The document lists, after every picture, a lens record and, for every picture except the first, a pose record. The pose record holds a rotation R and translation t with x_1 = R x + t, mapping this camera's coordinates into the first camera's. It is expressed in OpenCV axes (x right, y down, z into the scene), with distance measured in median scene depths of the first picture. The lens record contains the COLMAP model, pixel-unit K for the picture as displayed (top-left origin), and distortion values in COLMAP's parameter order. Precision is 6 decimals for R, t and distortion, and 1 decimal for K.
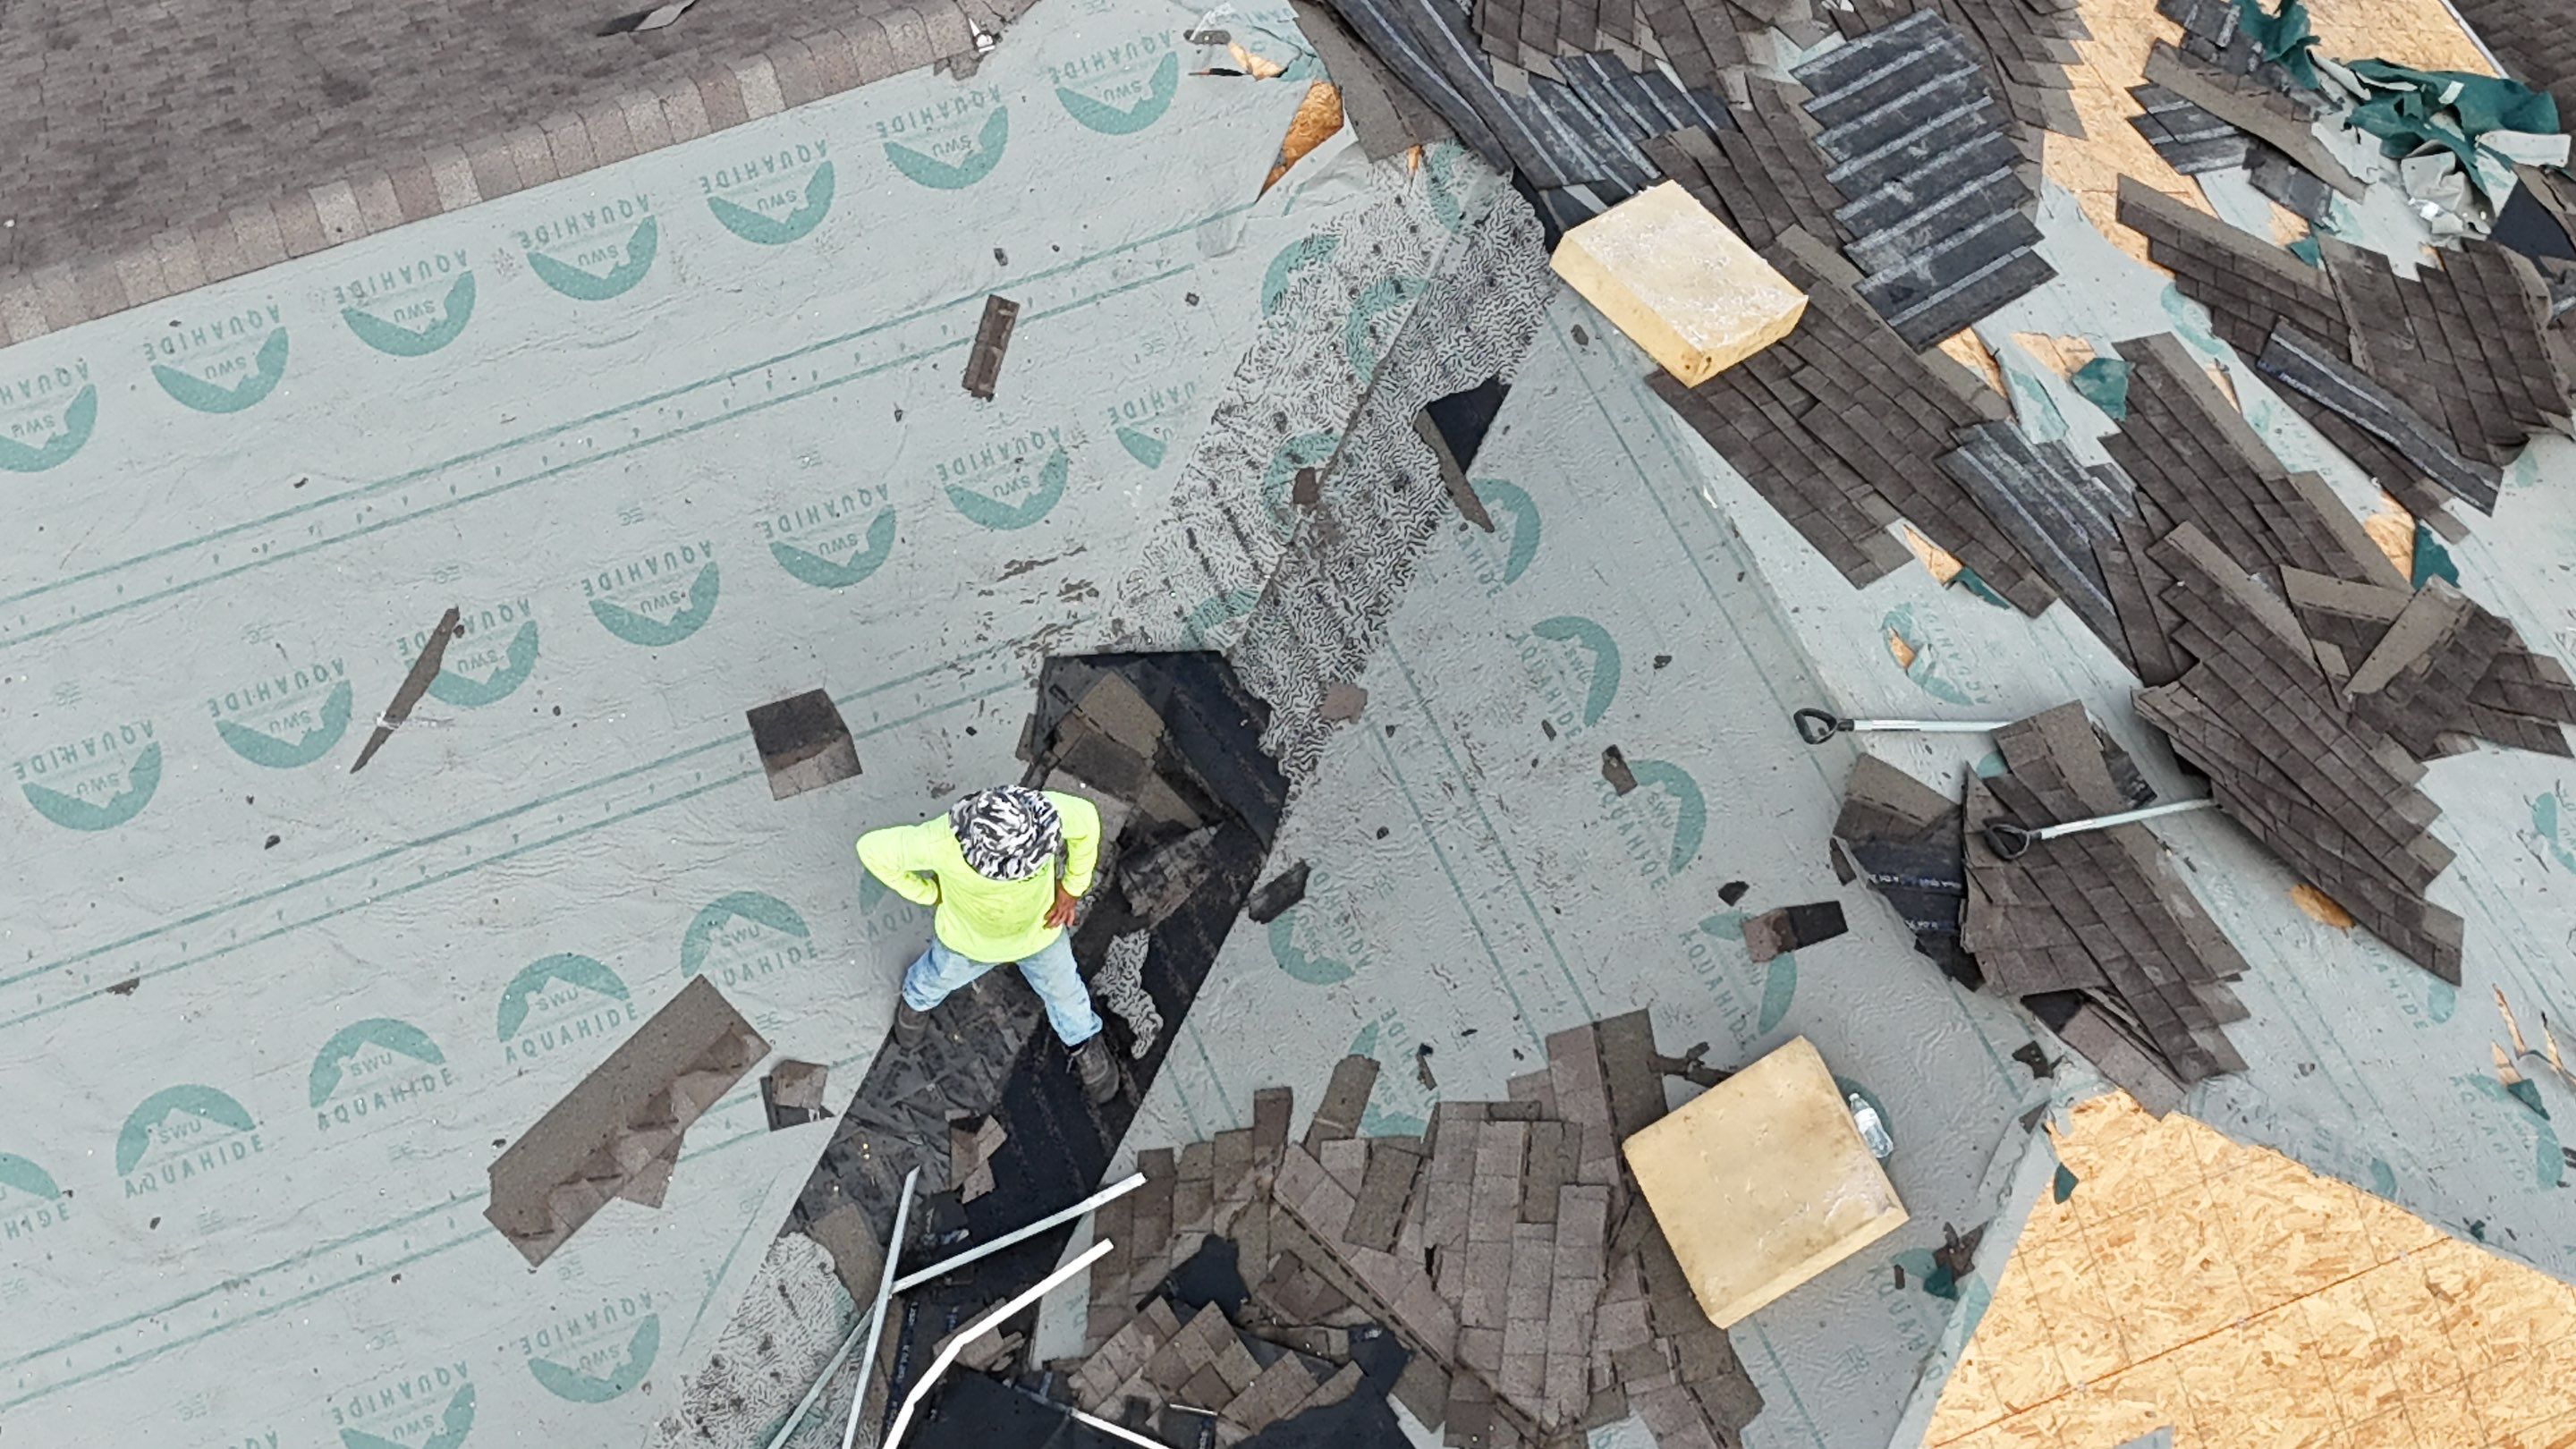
lens RADIAL K [[3820.6, 0, 1308.0], [0, 3820.6, 683.0], [0, 0, 1]] dist [0.094112, 0.000000]
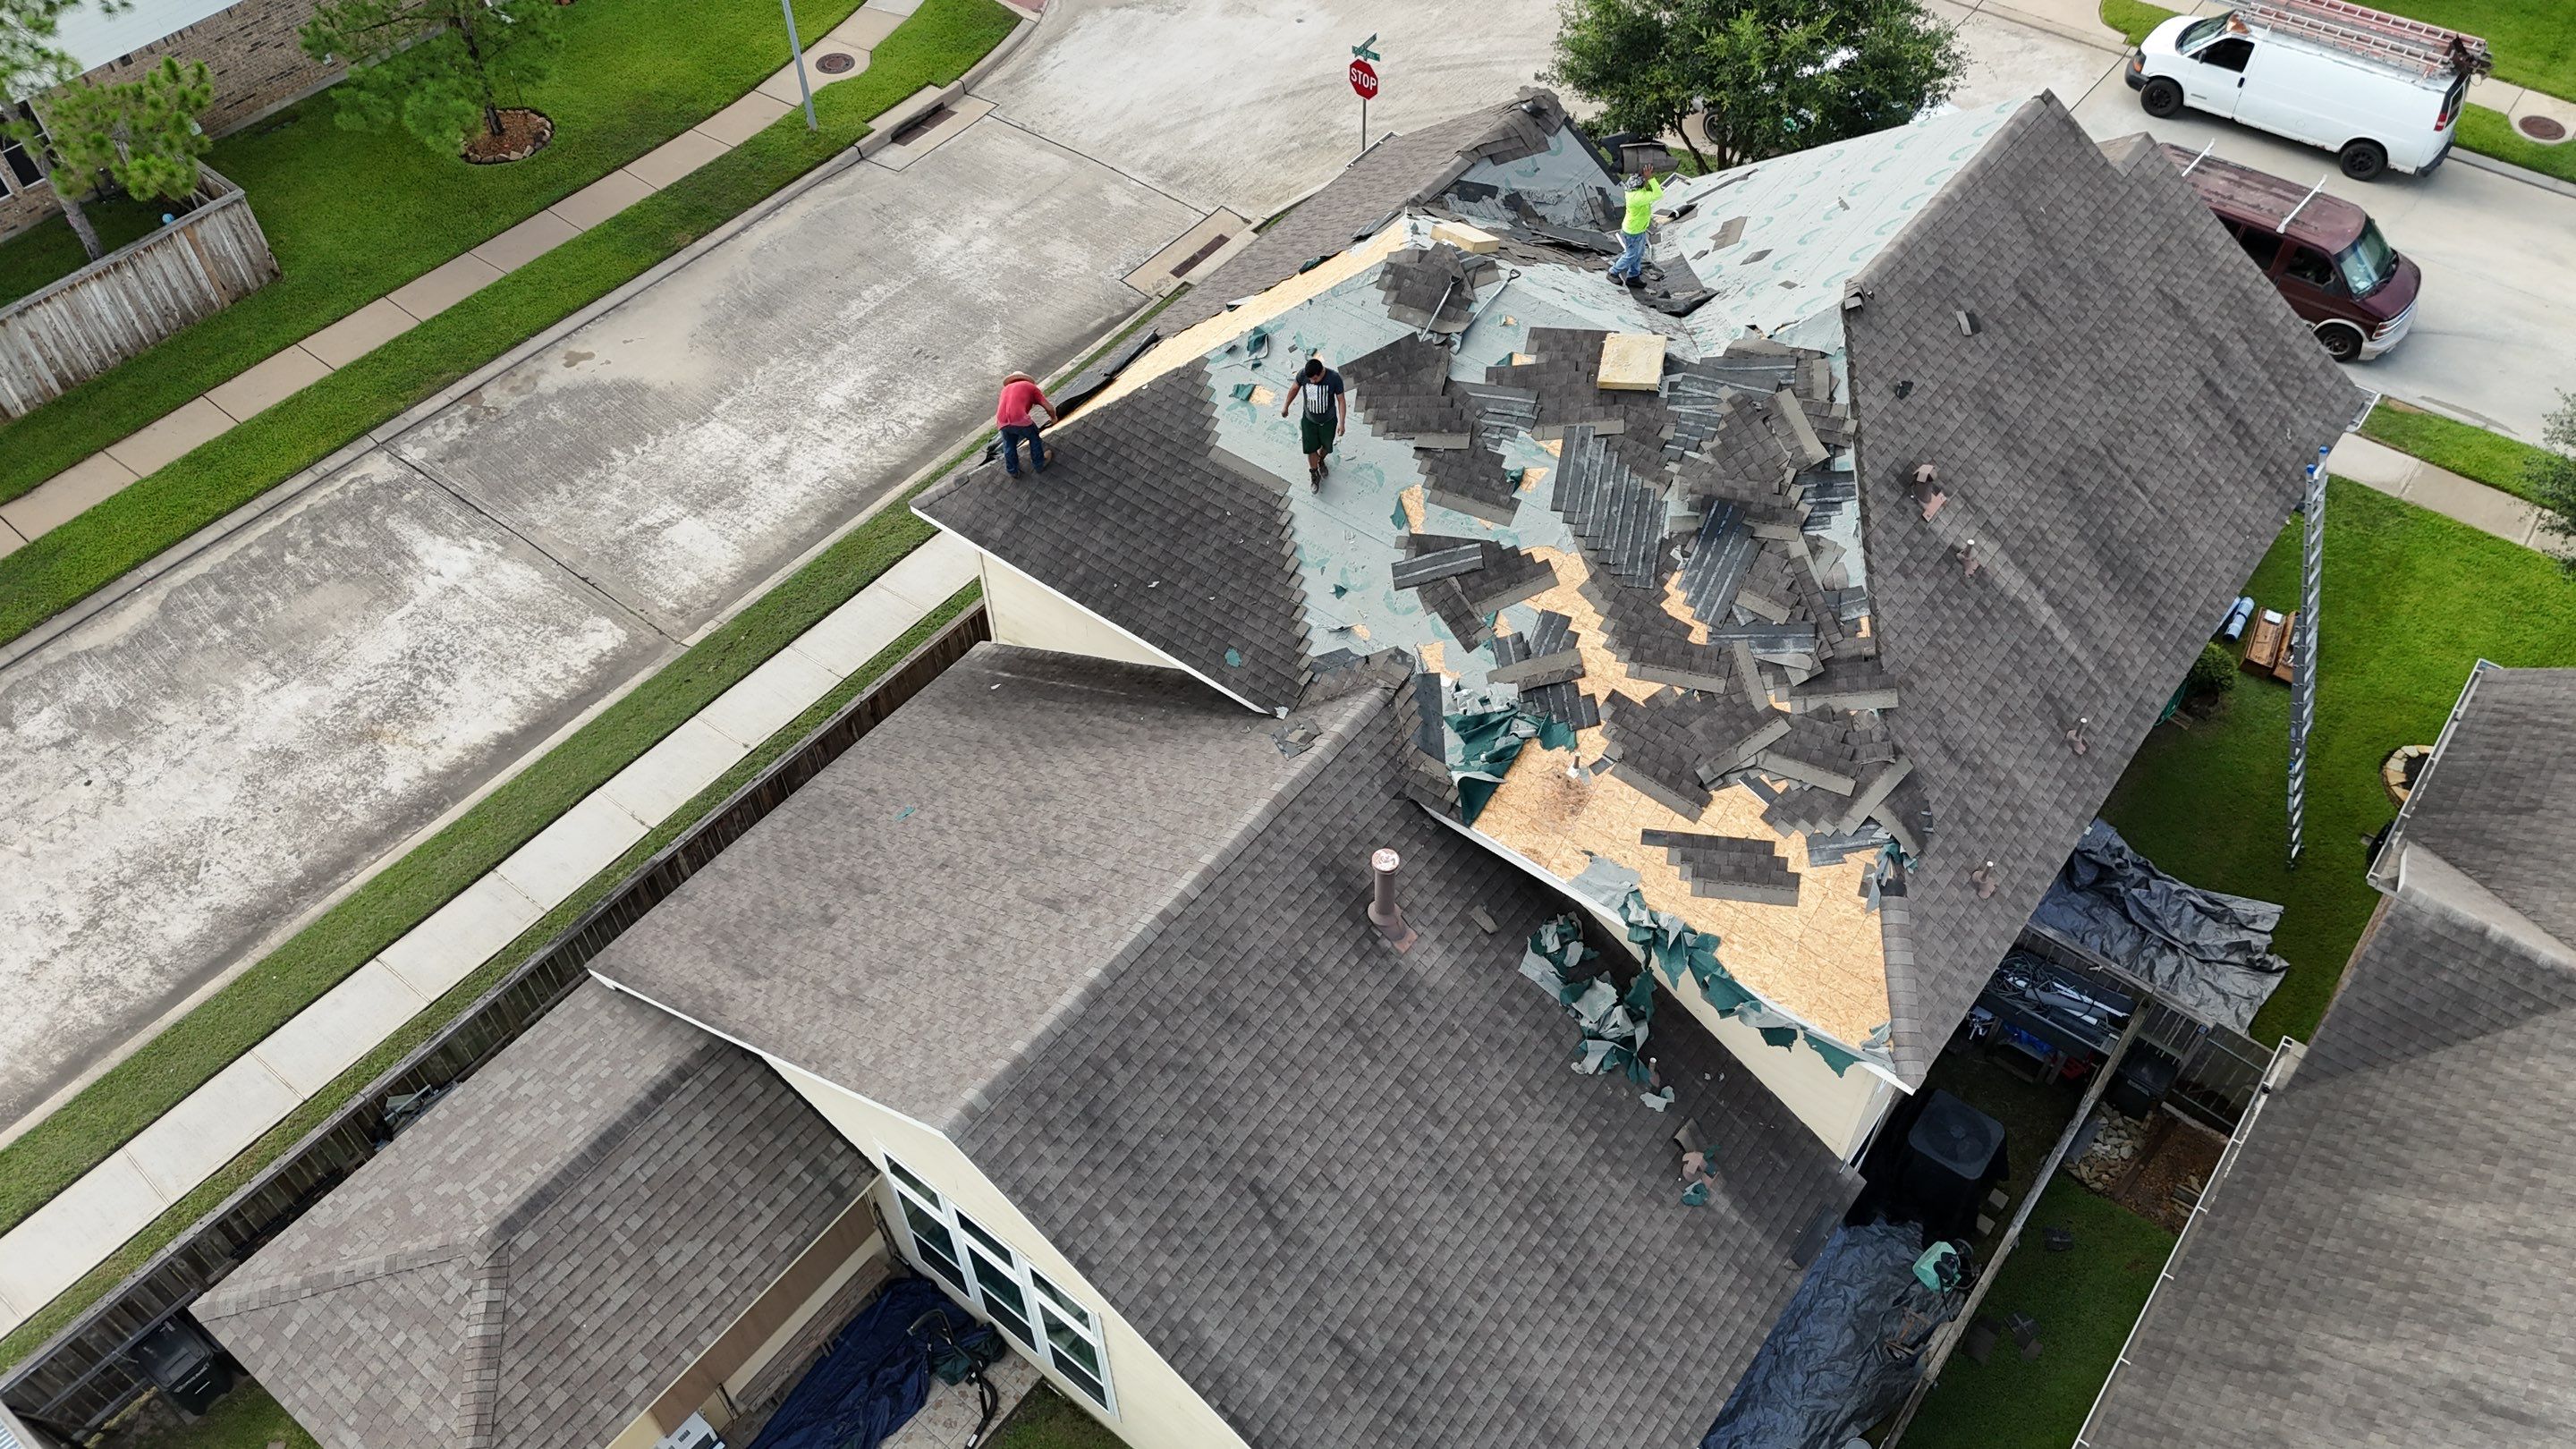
lens RADIAL K [[1892.8, 0, 1290.1], [0, 1892.8, 728.2], [0, 0, 1]] dist [0.084171, -0.096434]
pose [[-0.873557, 0.386271, -0.296128, 0.976527], [-0.389947, -0.191332, 0.900741, -1.549032], [0.291272, 0.902323, 0.317765, 0.704771]]
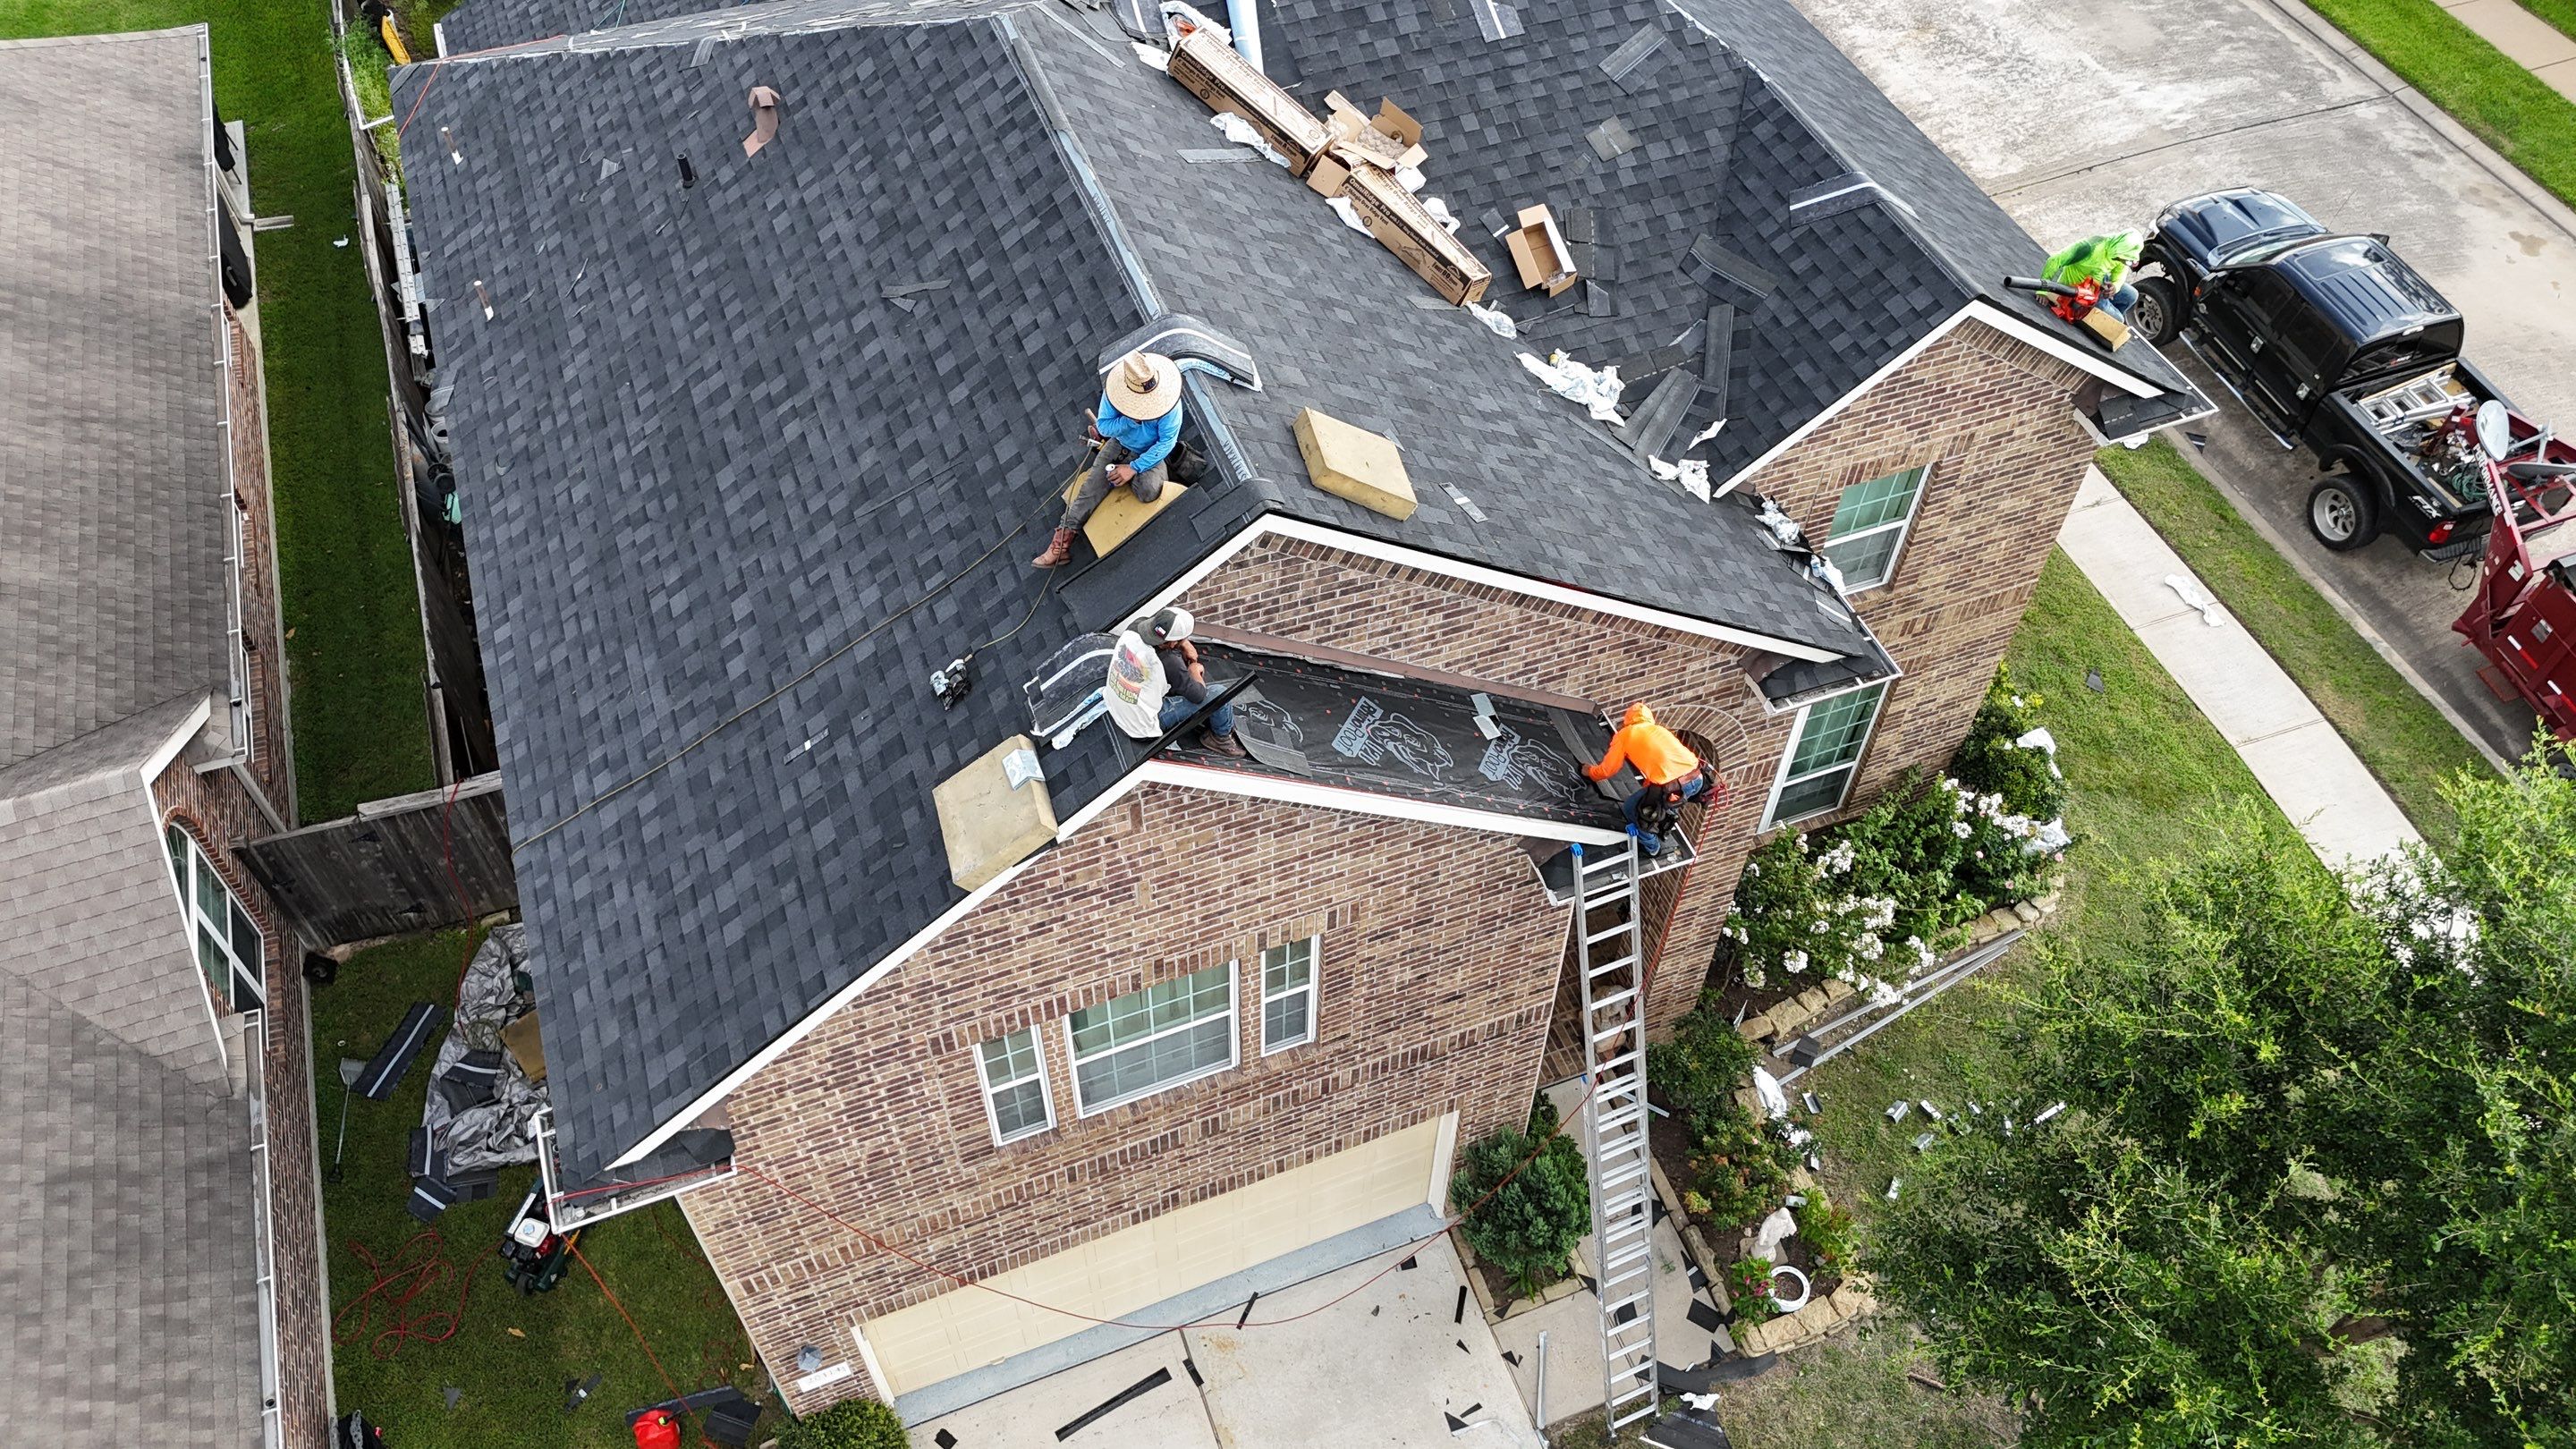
lens RADIAL K [[1892.8, 0, 1292.4], [0, 1892.8, 717.5], [0, 0, 1]] dist [0.084171, -0.096434]
pose [[0.031606, -0.760613, 0.648436, -1.045585], [0.828687, 0.382663, 0.408470, -0.348854], [-0.558820, 0.524440, 0.642404, 0.461102]]
